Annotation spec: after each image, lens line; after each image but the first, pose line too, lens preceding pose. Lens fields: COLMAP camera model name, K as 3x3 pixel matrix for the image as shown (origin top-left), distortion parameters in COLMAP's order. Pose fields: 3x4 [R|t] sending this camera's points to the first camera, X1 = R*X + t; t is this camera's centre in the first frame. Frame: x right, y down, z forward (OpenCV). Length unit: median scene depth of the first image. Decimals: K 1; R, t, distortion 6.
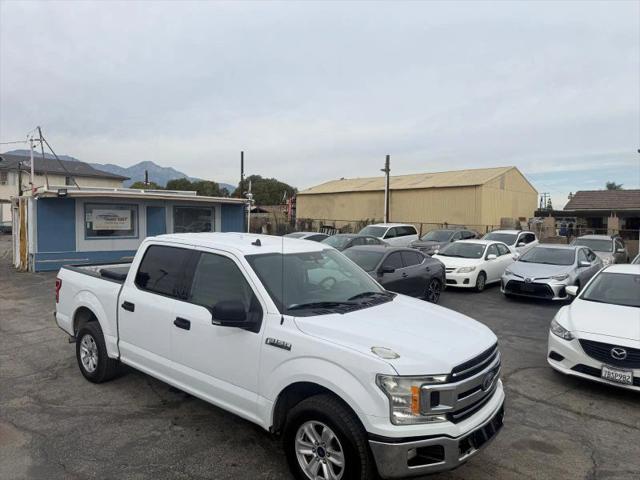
lens RADIAL K [[447.8, 0, 322.5], [0, 447.8, 239.9], [0, 0, 1]] dist [0.041961, -0.055043]
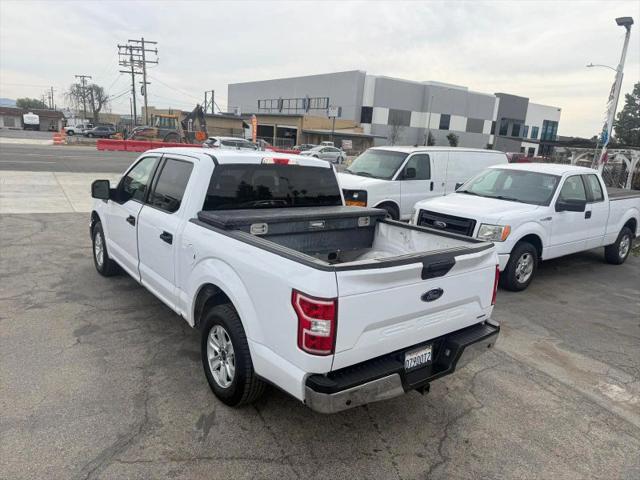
lens RADIAL K [[447.8, 0, 324.4], [0, 447.8, 240.3], [0, 0, 1]] dist [0.041961, -0.055043]
pose [[-0.971651, -0.136337, 0.193147, -0.591806], [-0.081756, 0.960337, 0.266588, -0.096980], [-0.221832, 0.243240, -0.944259, 1.949414]]
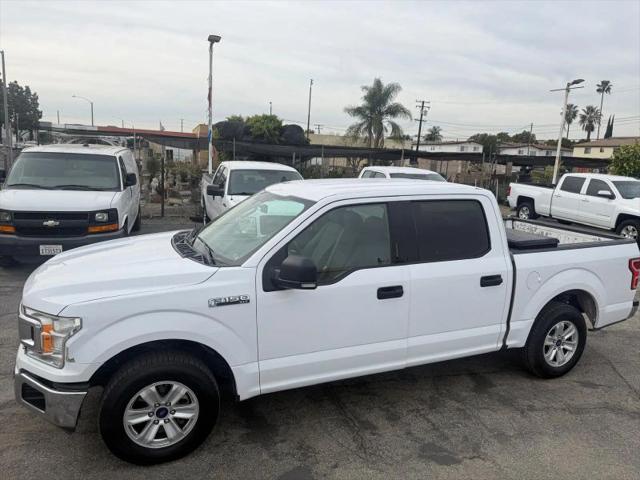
lens RADIAL K [[447.8, 0, 322.6], [0, 447.8, 238.7], [0, 0, 1]] dist [0.041961, -0.055043]
pose [[-0.471291, 0.115082, -0.874437, 0.610469], [-0.098196, 0.978440, 0.181694, -0.047103], [0.876494, 0.171497, -0.449829, 1.345485]]
